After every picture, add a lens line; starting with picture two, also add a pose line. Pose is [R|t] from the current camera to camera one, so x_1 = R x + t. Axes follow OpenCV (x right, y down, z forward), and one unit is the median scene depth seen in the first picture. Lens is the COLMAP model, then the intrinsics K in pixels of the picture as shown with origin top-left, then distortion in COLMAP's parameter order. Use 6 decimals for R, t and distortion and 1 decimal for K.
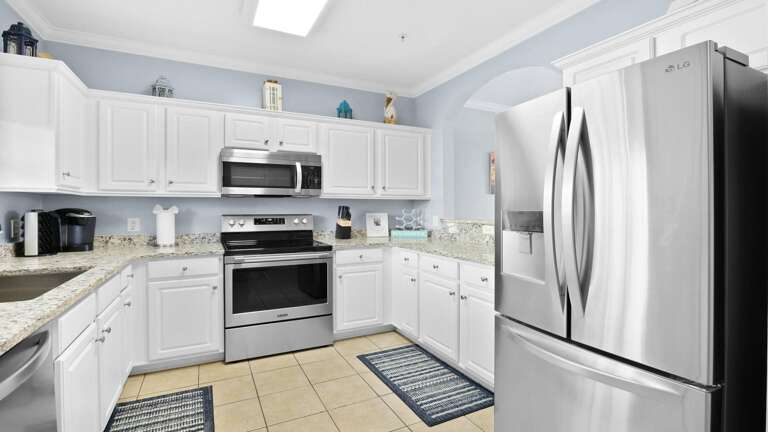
lens RADIAL K [[354.2, 0, 382.3], [0, 354.2, 212.8], [0, 0, 1]] dist [-0.013890, -0.000399]
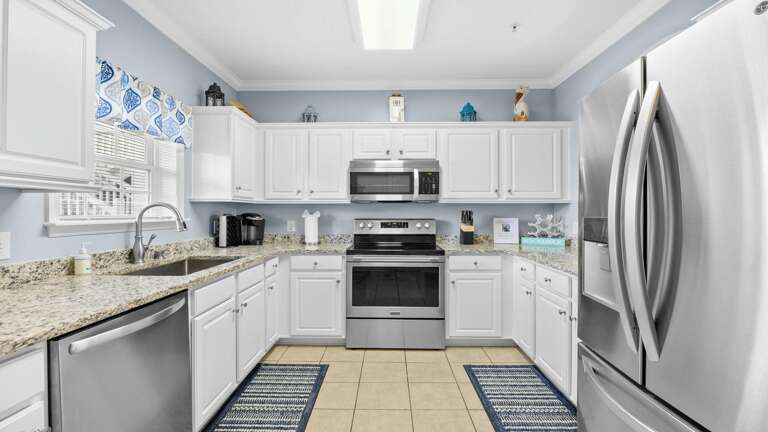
lens RADIAL K [[354.2, 0, 382.3], [0, 354.2, 212.8], [0, 0, 1]] dist [-0.013890, -0.000399]
pose [[0.884314, 0.000283, -0.466892, 0.174651], [-0.005724, 0.999931, -0.010236, -0.002207], [0.466857, 0.011725, 0.884255, 0.030383]]
